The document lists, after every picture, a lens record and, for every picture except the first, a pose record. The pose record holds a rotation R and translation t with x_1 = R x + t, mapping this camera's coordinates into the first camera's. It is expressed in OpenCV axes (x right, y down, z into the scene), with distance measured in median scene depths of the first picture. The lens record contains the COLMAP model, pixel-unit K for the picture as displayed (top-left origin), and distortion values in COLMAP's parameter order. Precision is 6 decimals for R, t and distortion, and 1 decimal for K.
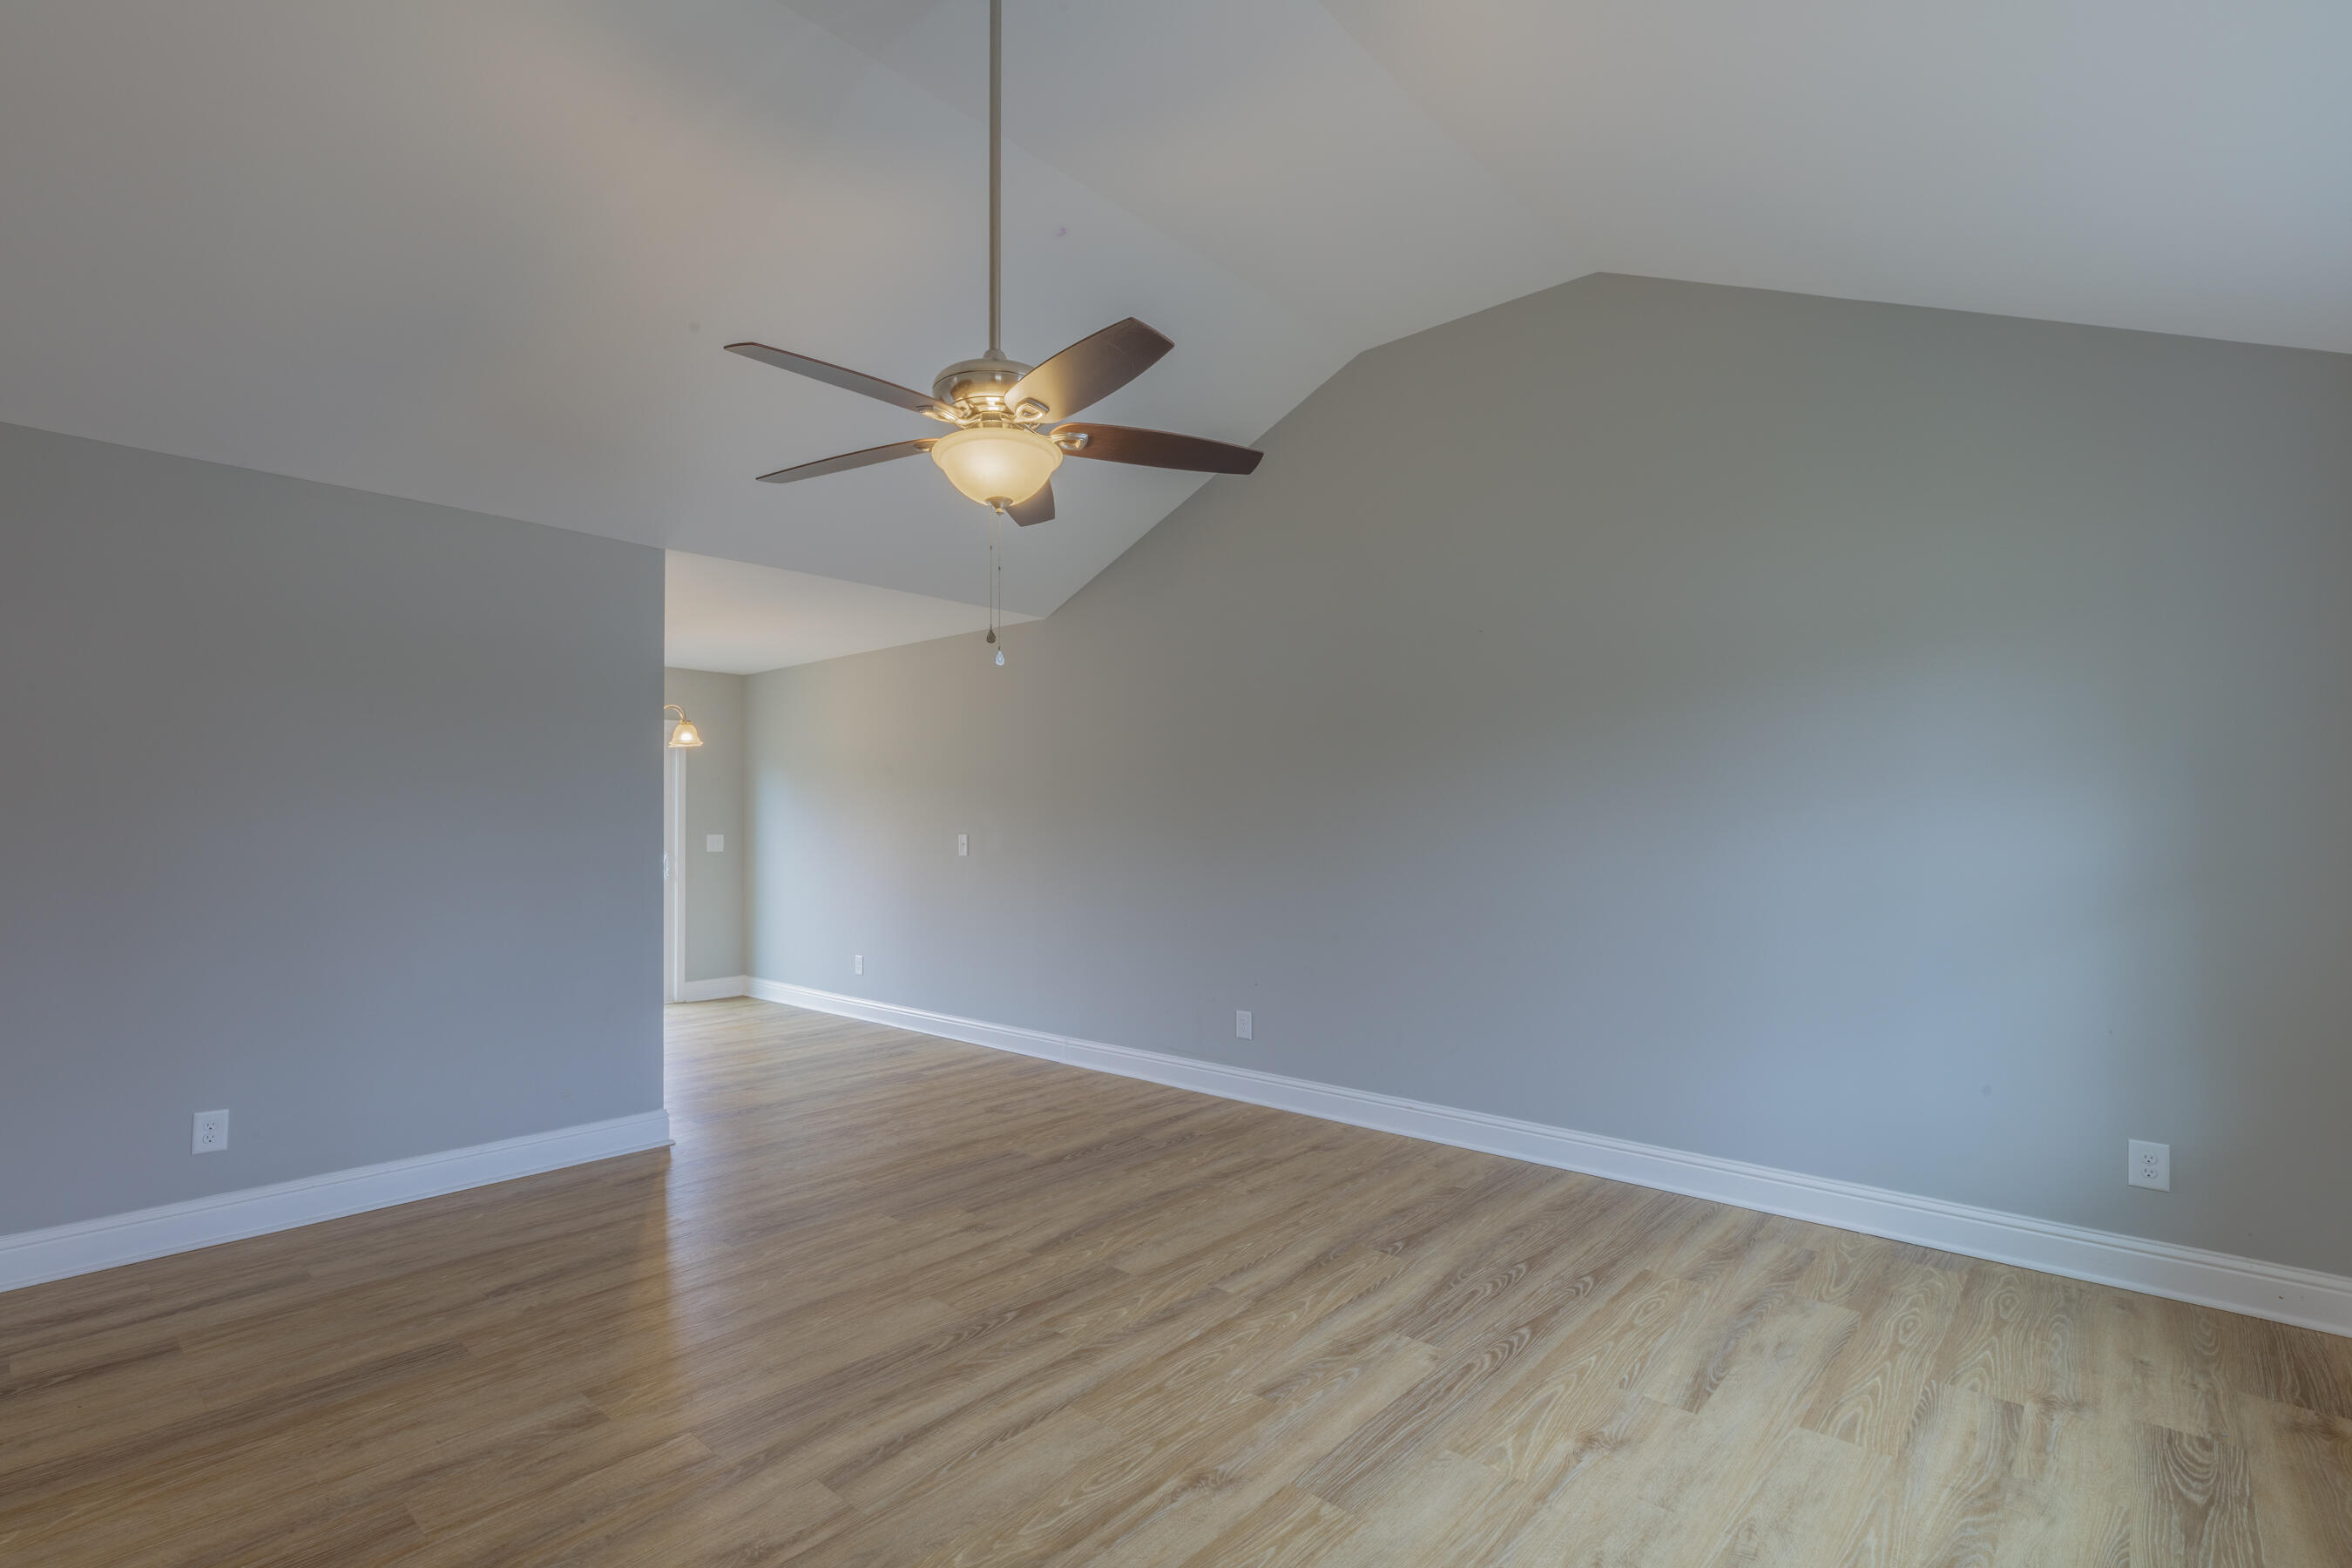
lens RADIAL K [[1075.1, 0, 1198.5], [0, 1075.1, 798.1], [0, 0, 1]] dist [0.009103, -0.000256]
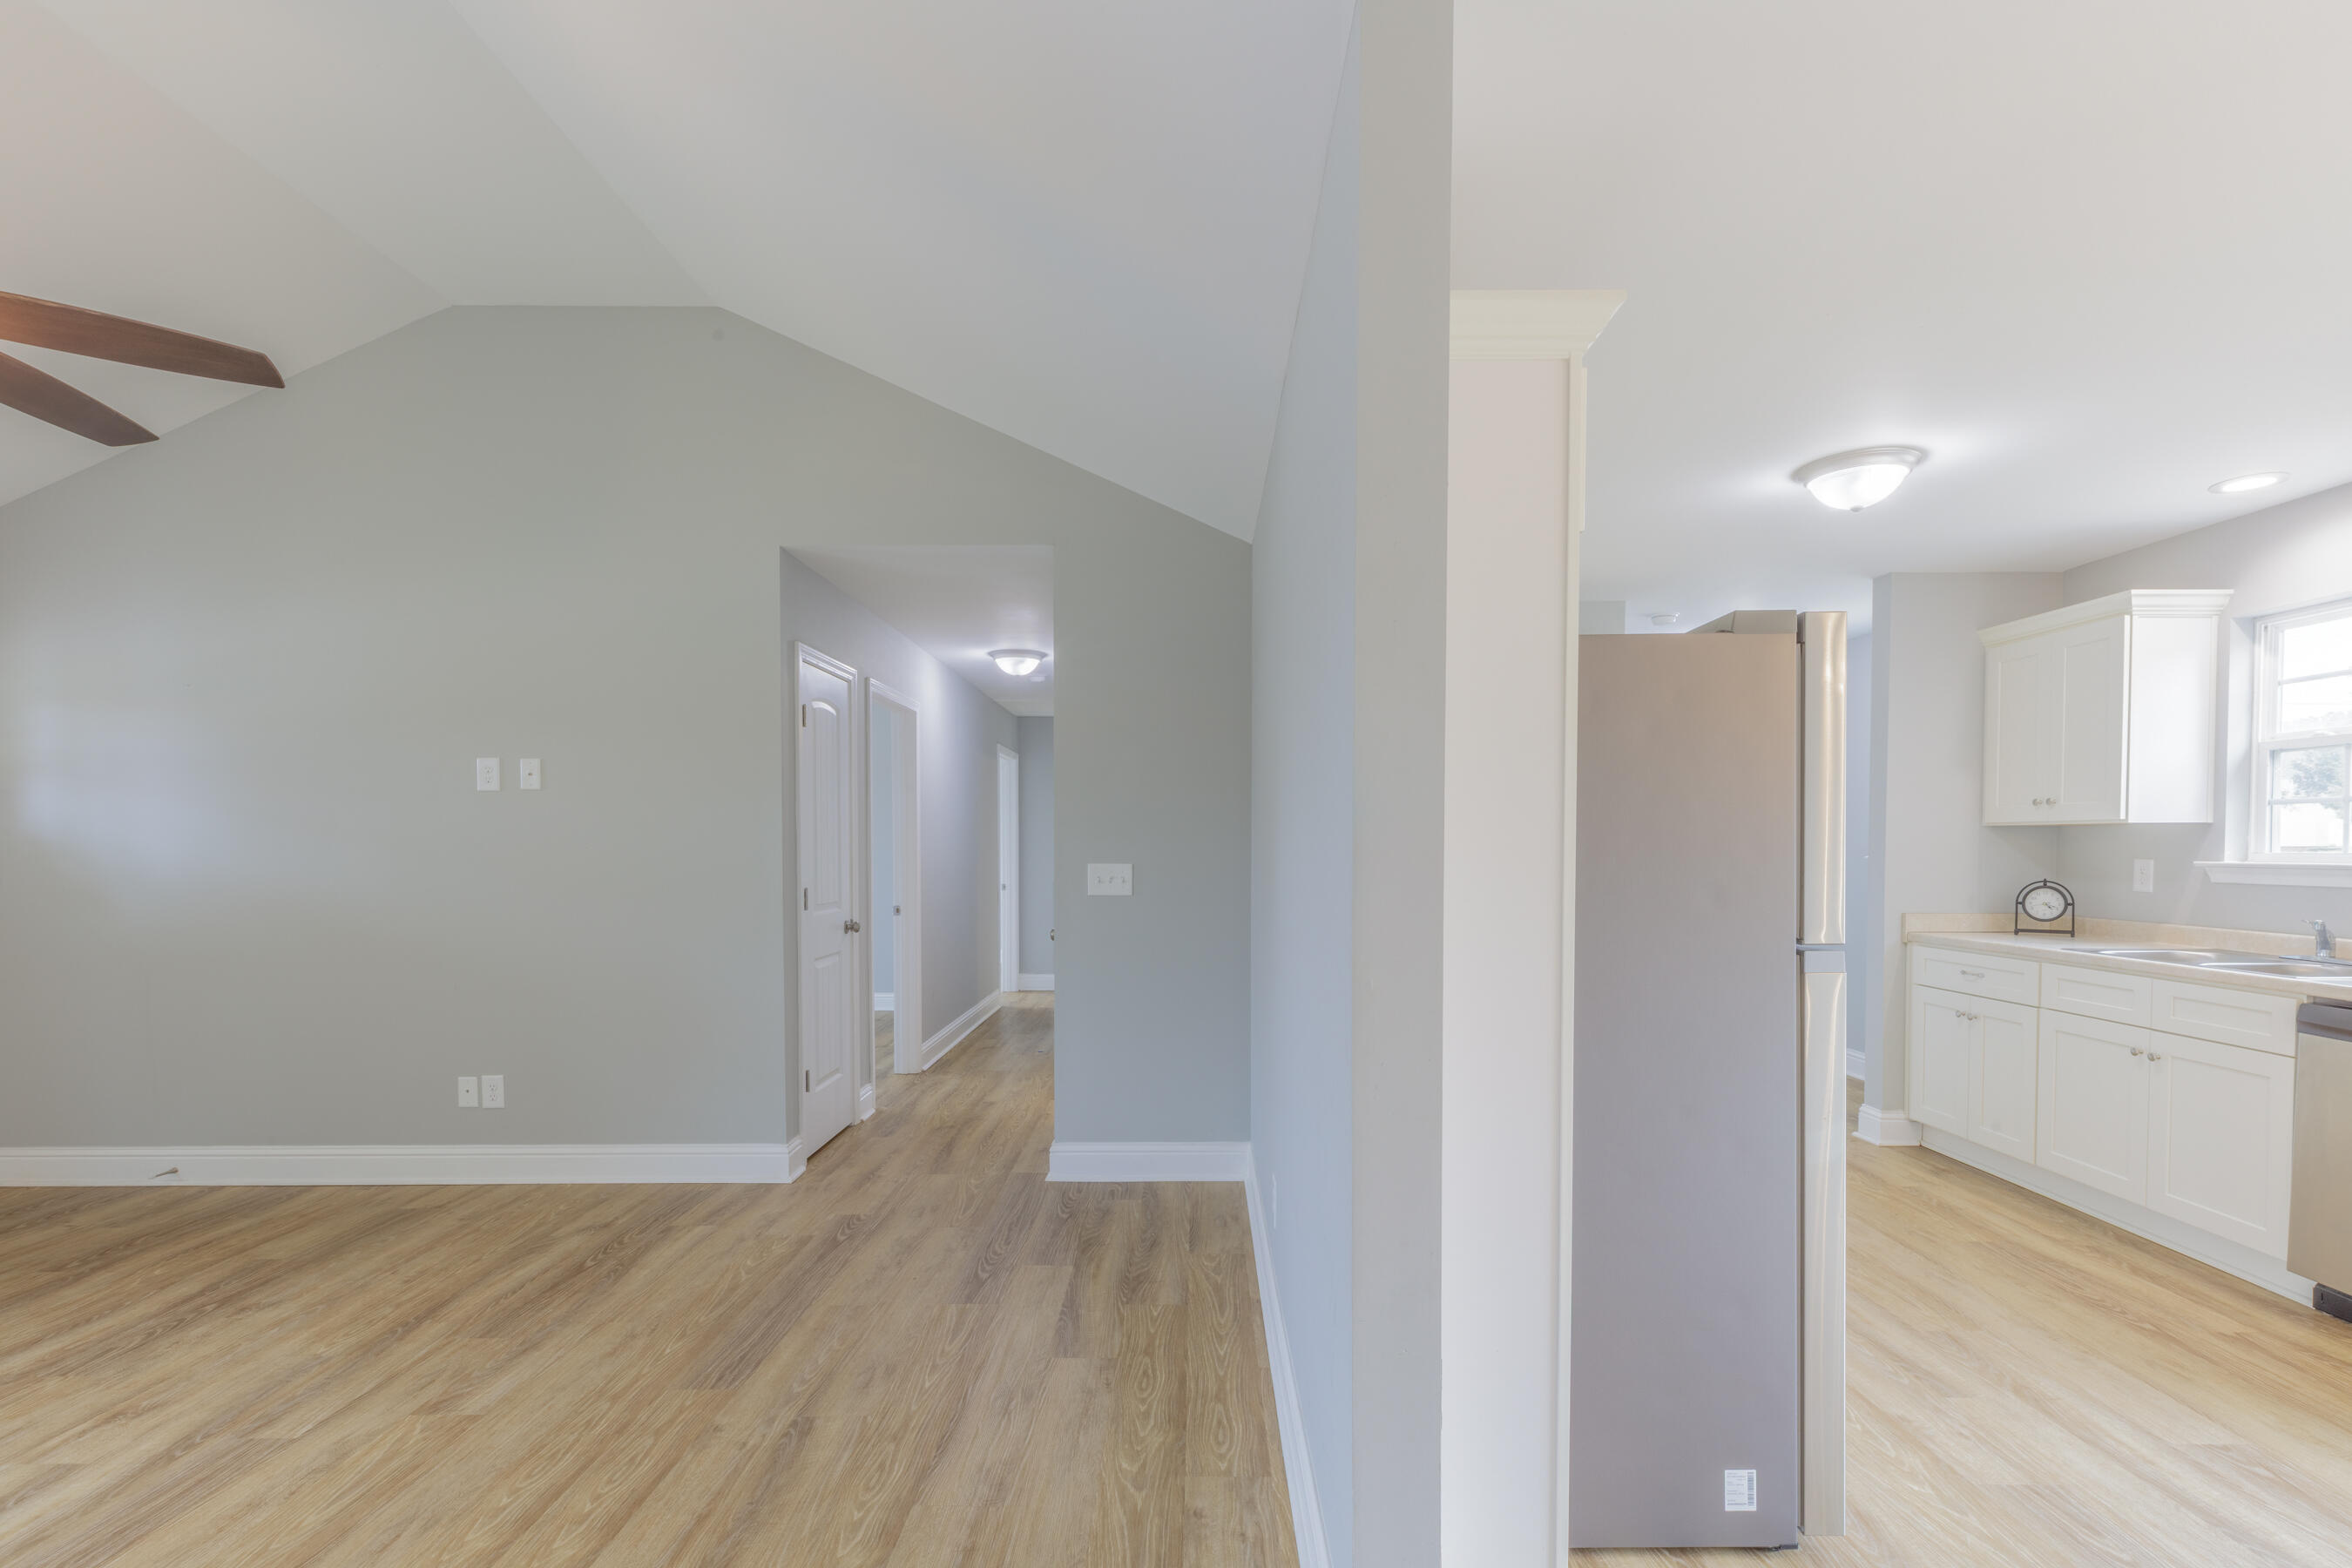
lens RADIAL K [[1075.1, 0, 1195.4], [0, 1075.1, 879.0], [0, 0, 1]] dist [0.009103, -0.000256]
pose [[-0.763413, 0.020523, -0.645585, -0.398386], [0.020190, 0.999765, 0.007907, 0.057895], [0.645595, -0.006998, -0.763648, 1.983941]]
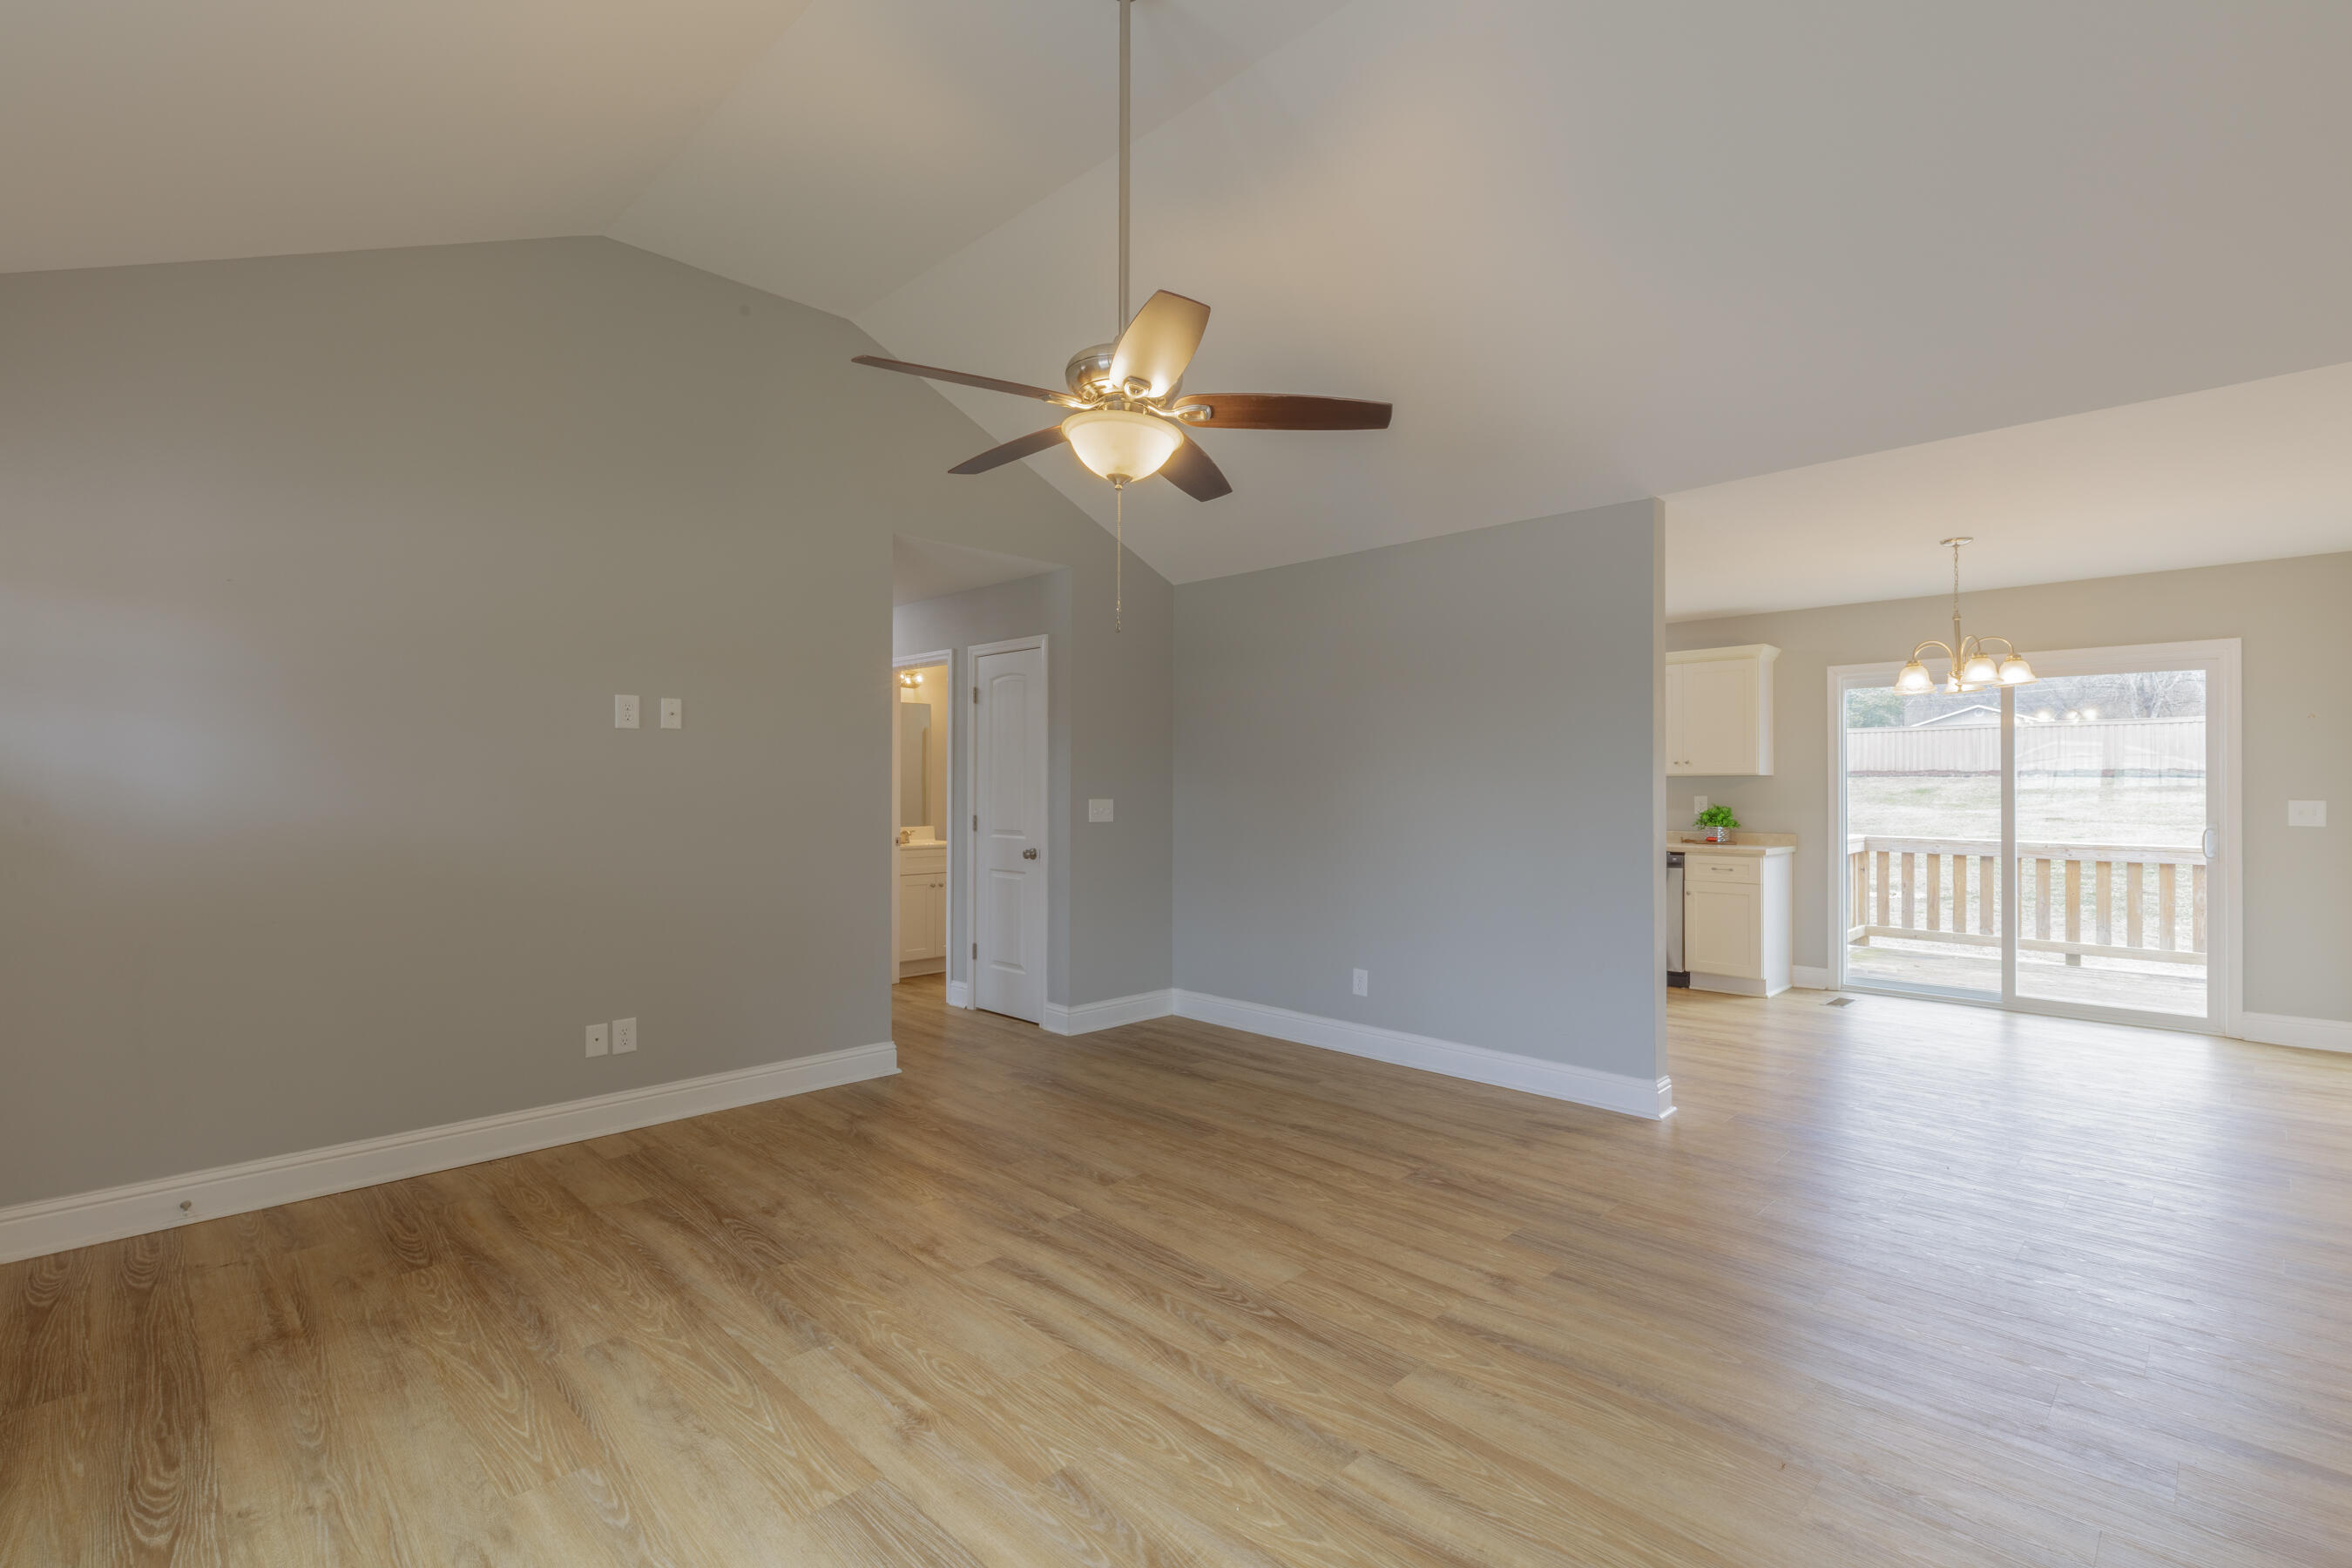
lens RADIAL K [[1075.1, 0, 1167.4], [0, 1075.1, 781.7], [0, 0, 1]] dist [0.009103, -0.000256]
pose [[-0.079245, -0.004385, -0.996846, 0.799091], [0.025257, 0.999660, -0.006405, 0.028425], [0.996535, -0.025685, -0.079107, 1.054465]]
